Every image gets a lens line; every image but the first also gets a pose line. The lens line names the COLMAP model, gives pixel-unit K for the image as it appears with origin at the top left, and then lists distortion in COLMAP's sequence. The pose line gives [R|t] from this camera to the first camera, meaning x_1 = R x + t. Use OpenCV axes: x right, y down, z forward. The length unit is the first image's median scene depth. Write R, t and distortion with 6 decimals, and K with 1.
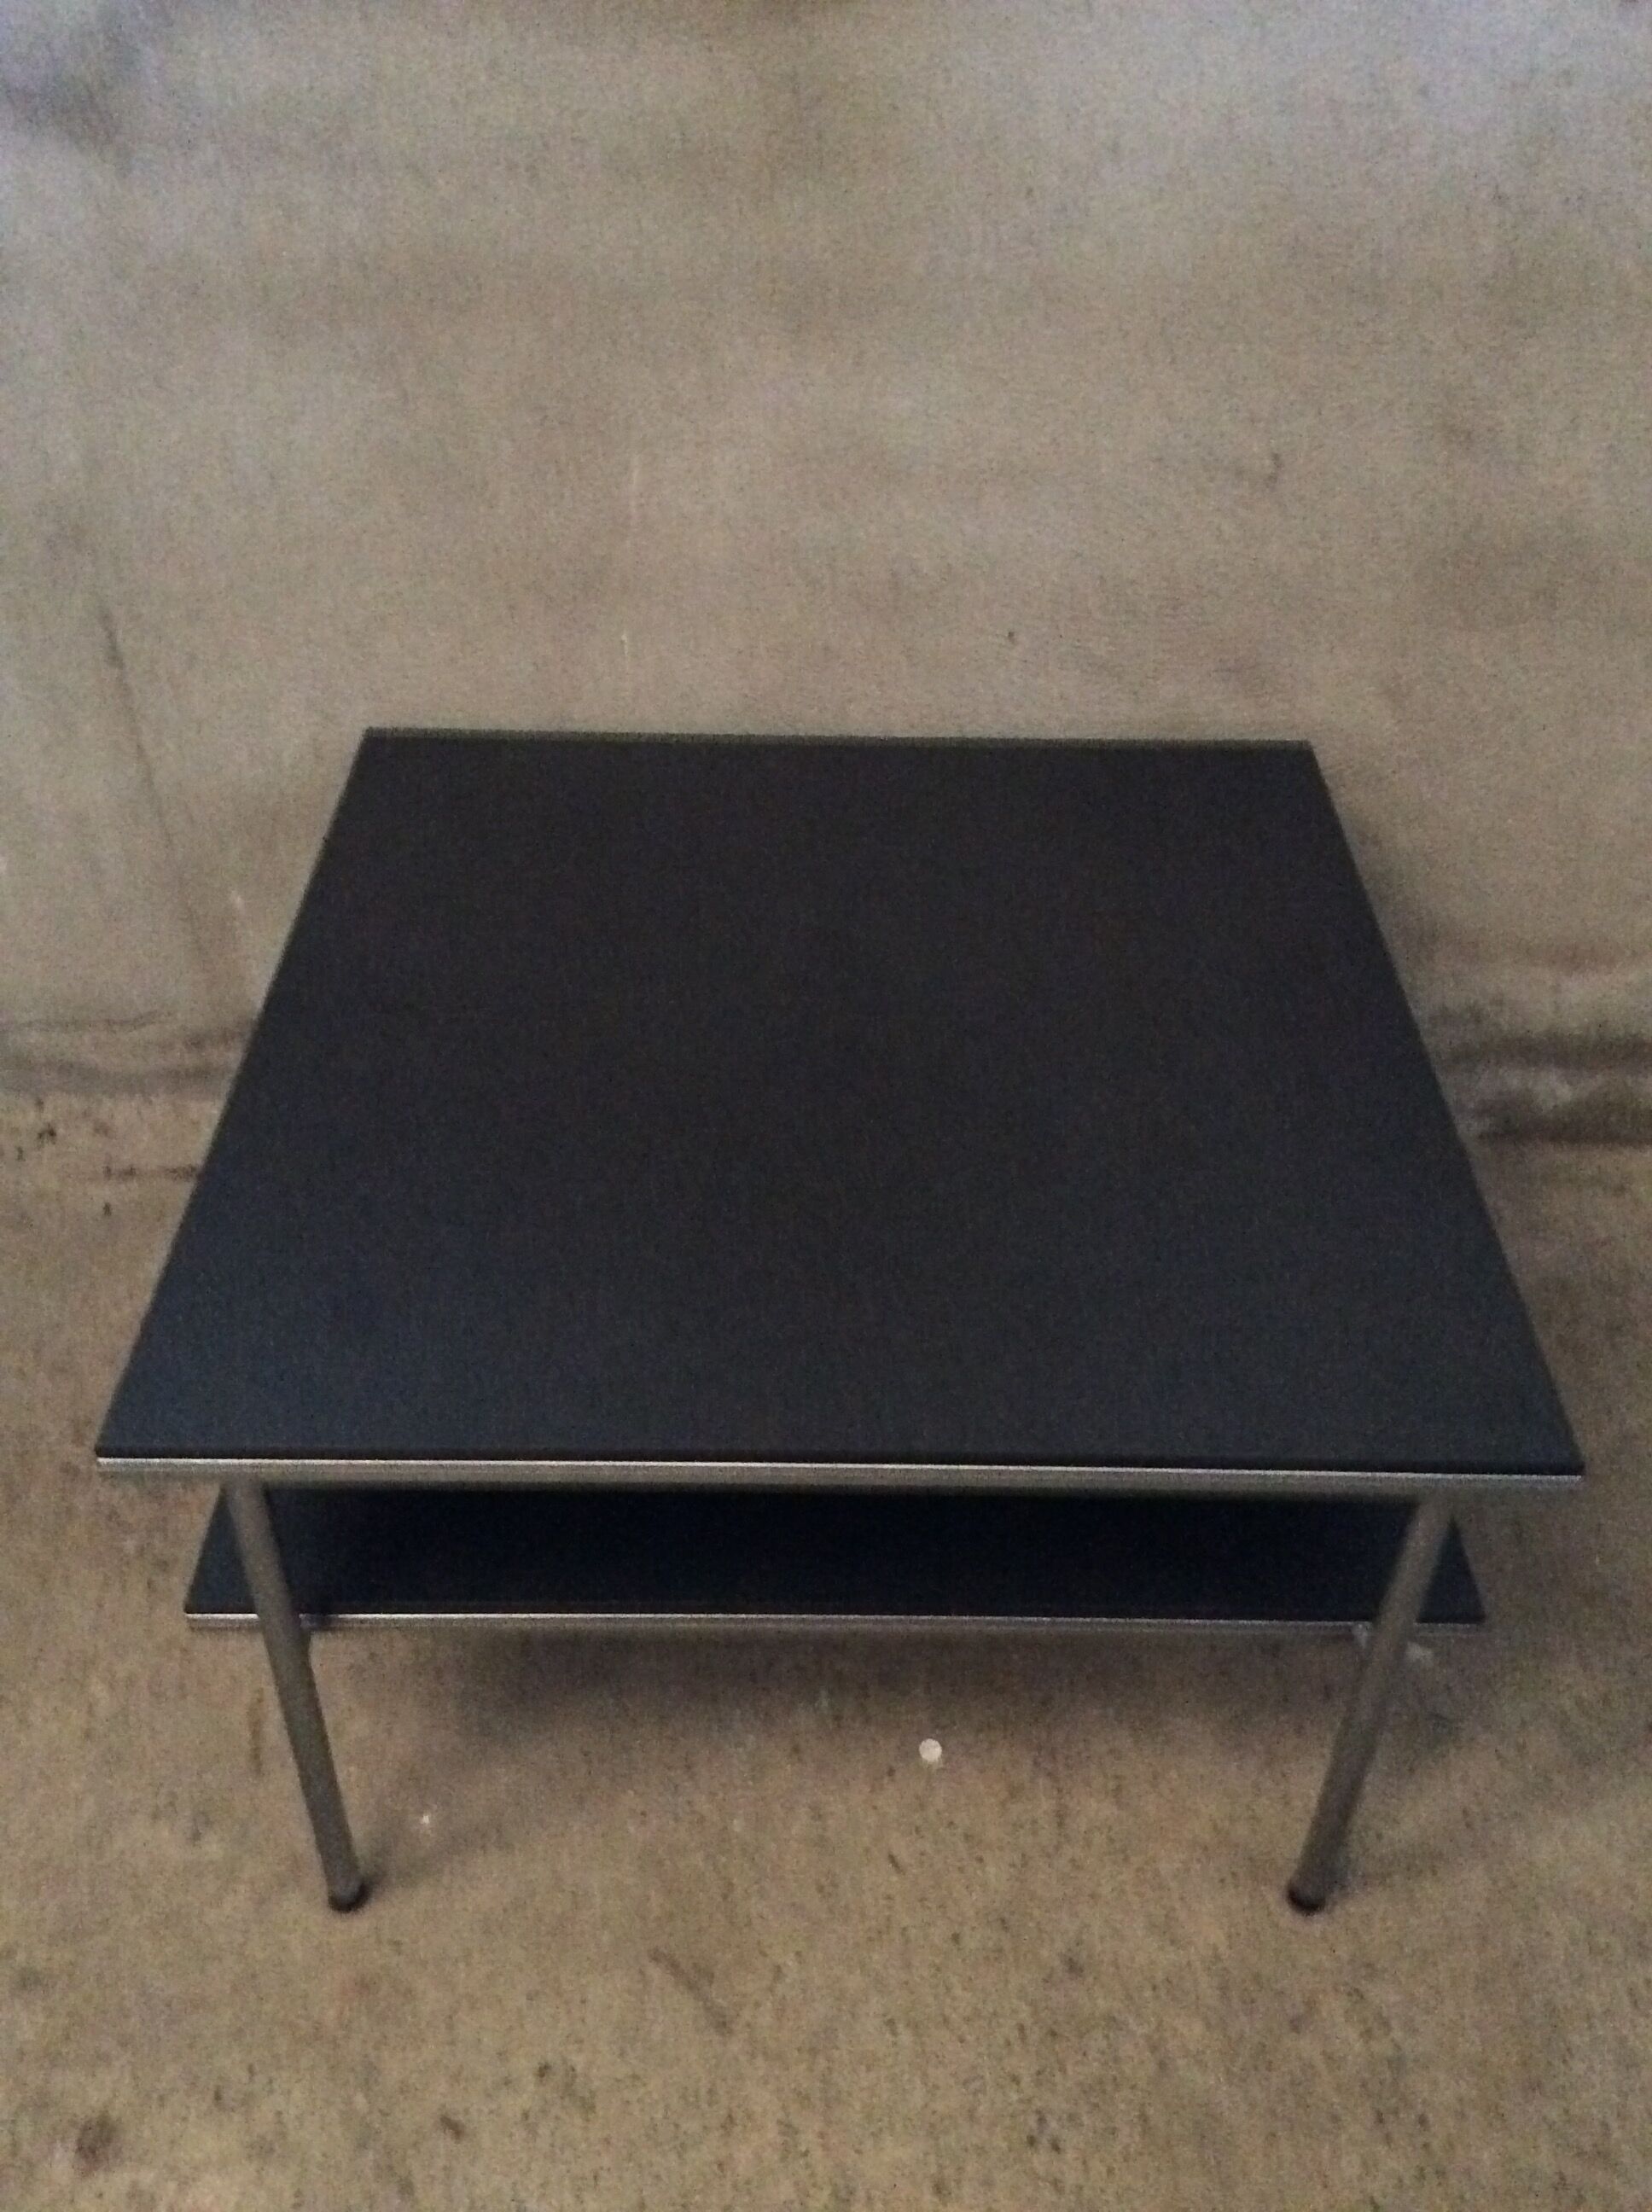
lens RADIAL K [[2012.1, 0, 824.6], [0, 2012.1, 1089.5], [0, 0, 1]] dist [-0.001982, 0.000000]
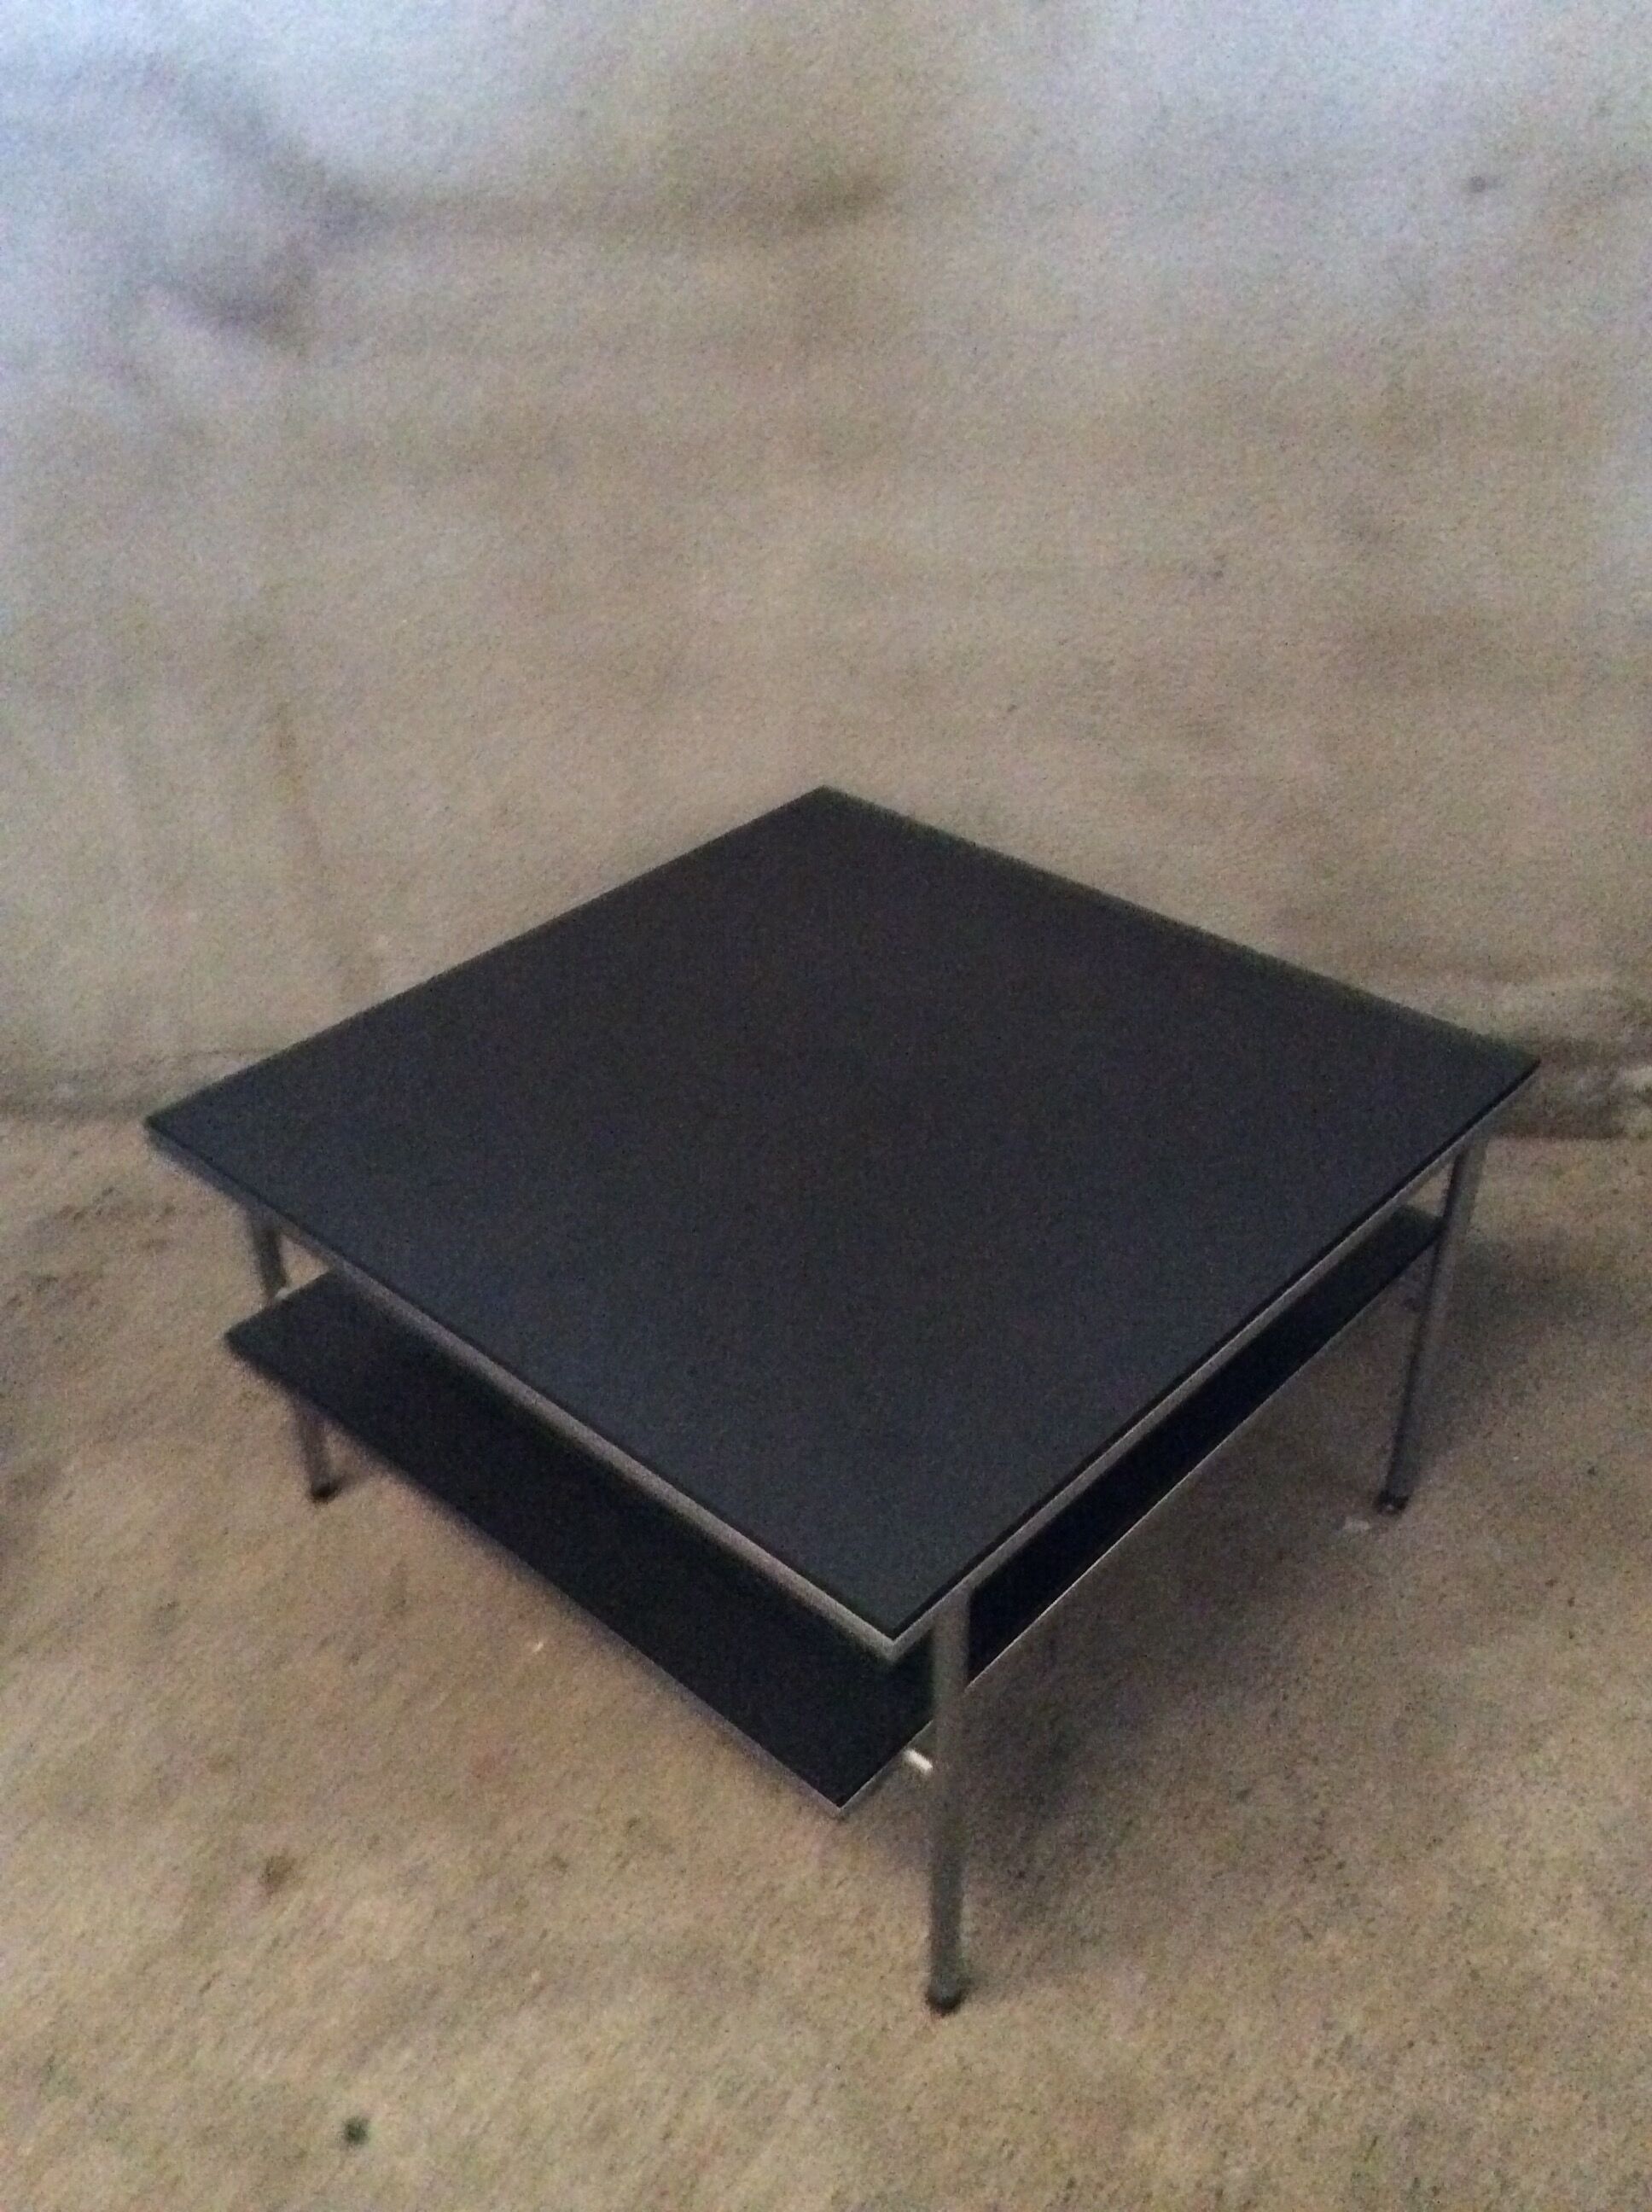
lens RADIAL K [[2012.1, 0, 833.4], [0, 2012.1, 1088.8], [0, 0, 1]] dist [-0.001982, 0.000000]
pose [[0.998880, -0.014629, -0.044994, 0.043294], [0.011144, 0.996988, -0.076751, 0.115409], [0.045981, 0.076164, 0.996035, -0.242832]]
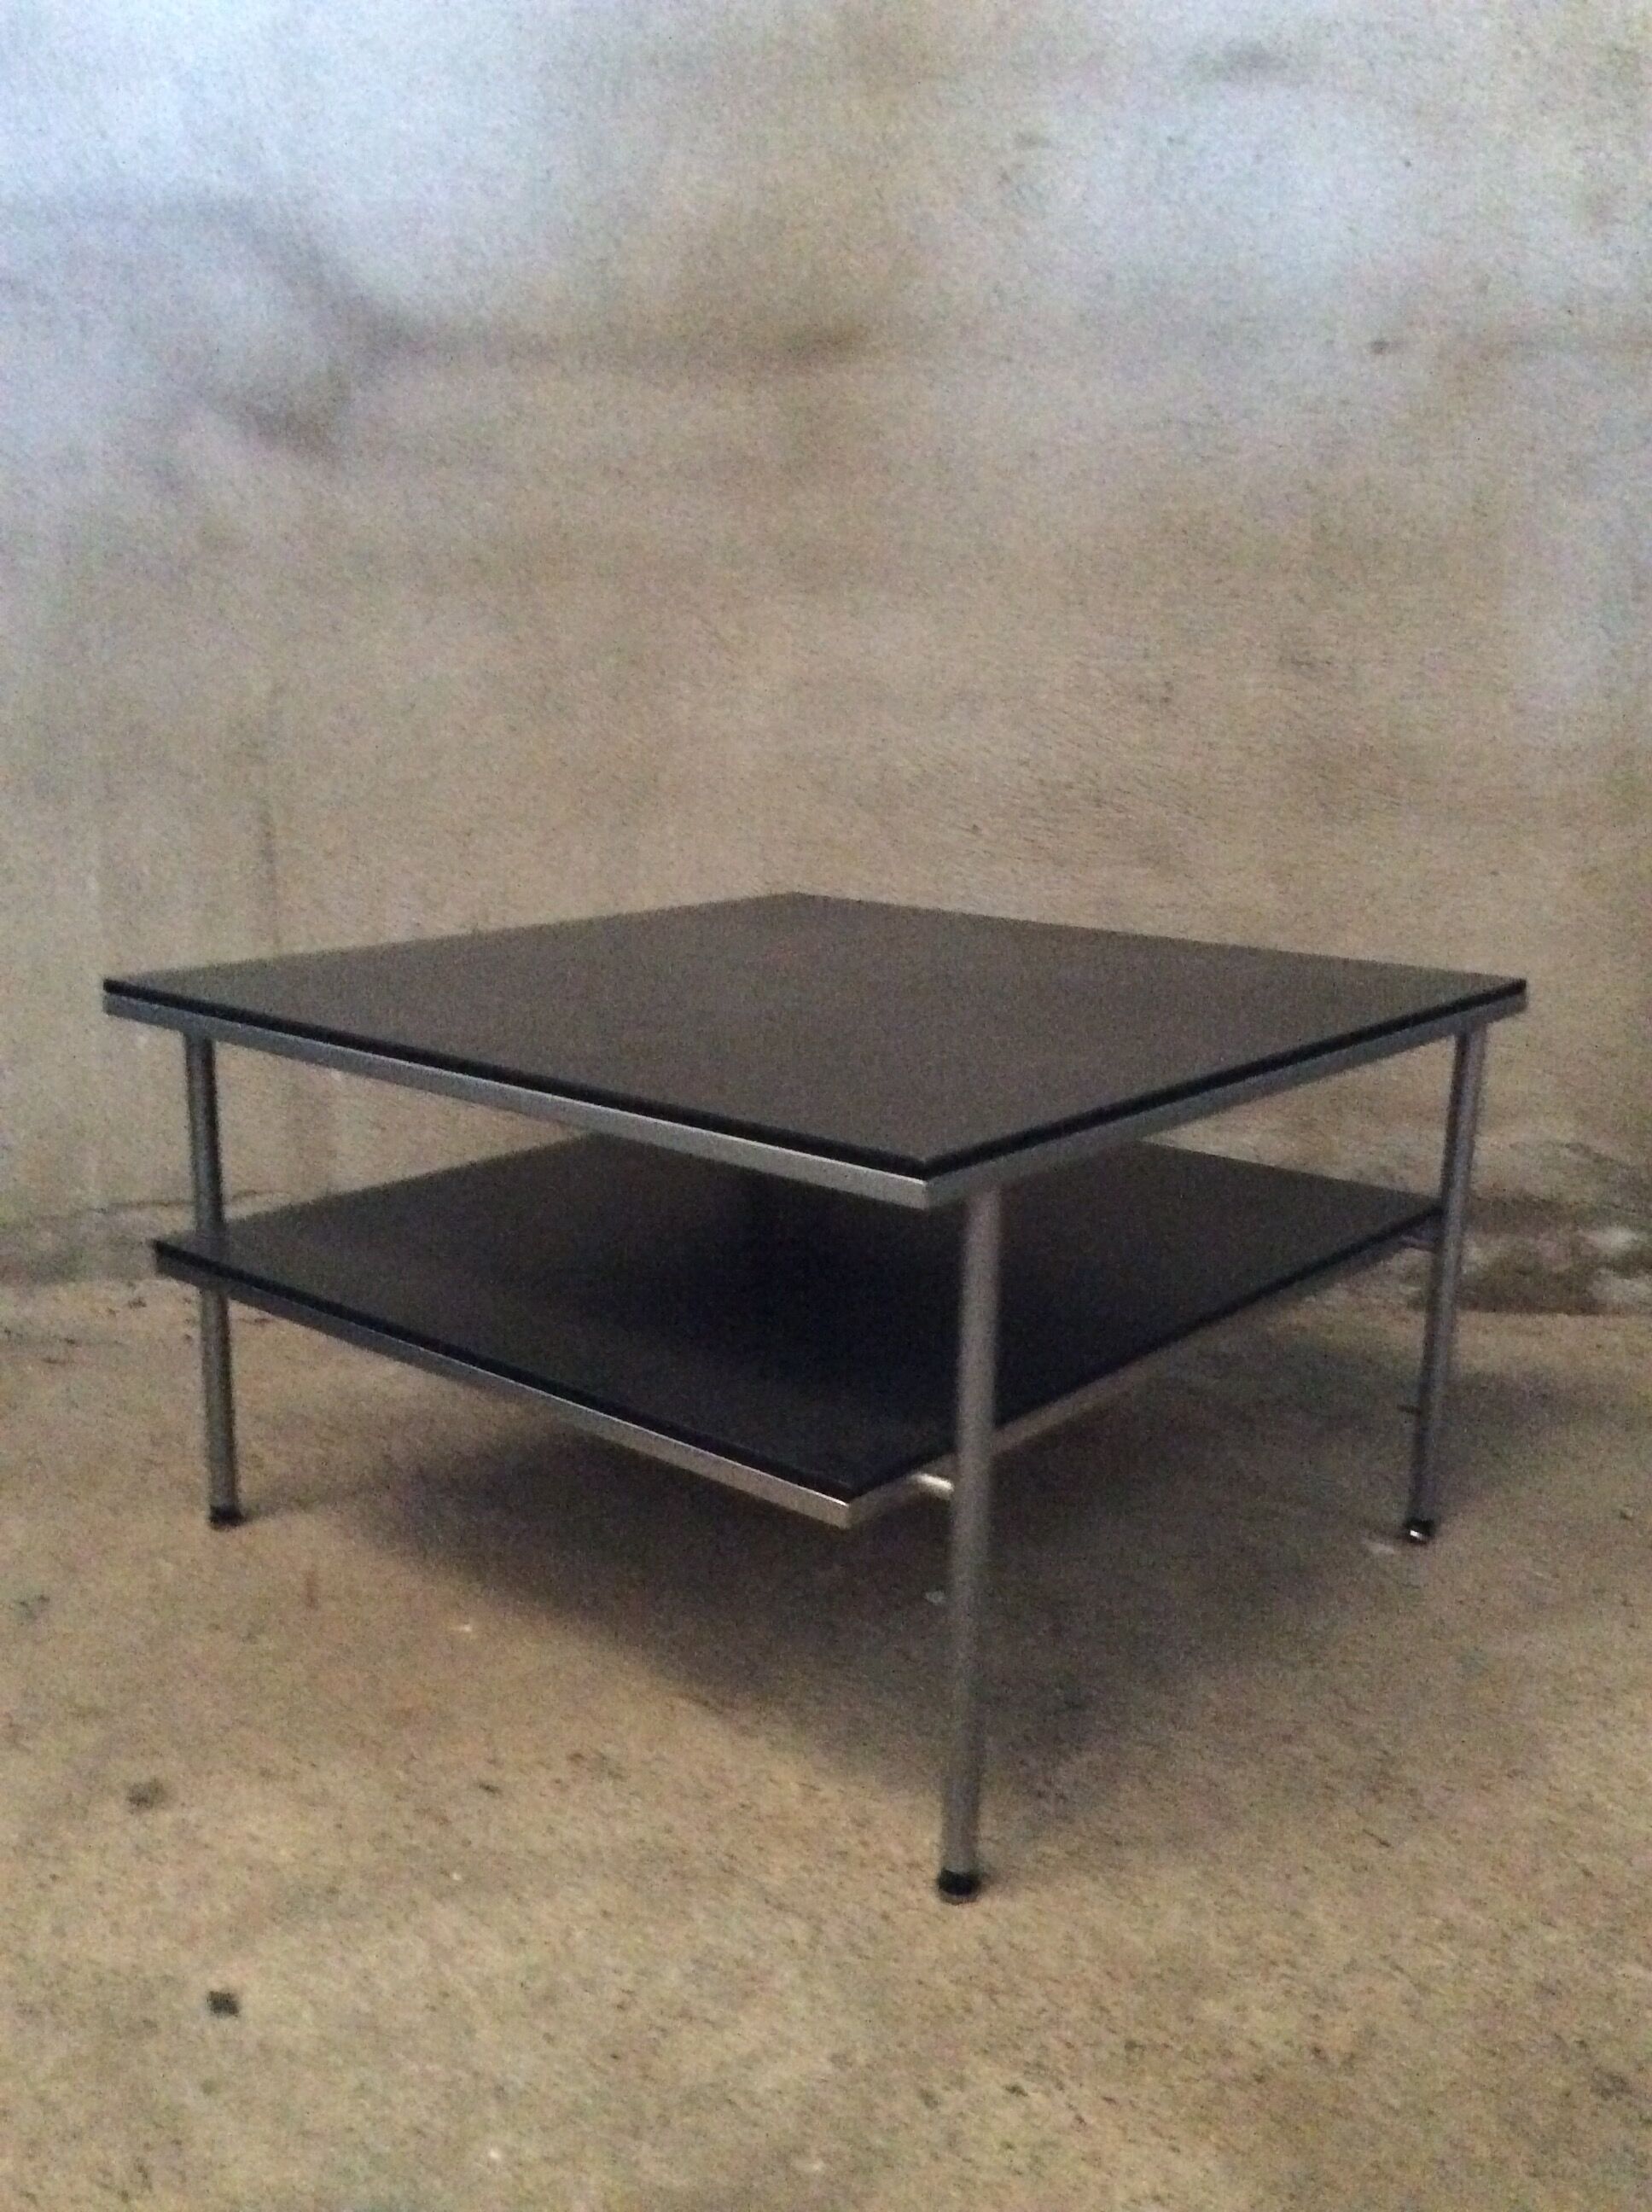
lens RADIAL K [[2012.1, 0, 829.2], [0, 2012.1, 1094.9], [0, 0, 1]] dist [-0.001982, 0.000000]
pose [[0.999951, -0.002663, 0.009498, -0.014581], [0.006515, 0.901278, -0.433193, 0.562650], [-0.007407, 0.433233, 0.901251, -0.089541]]
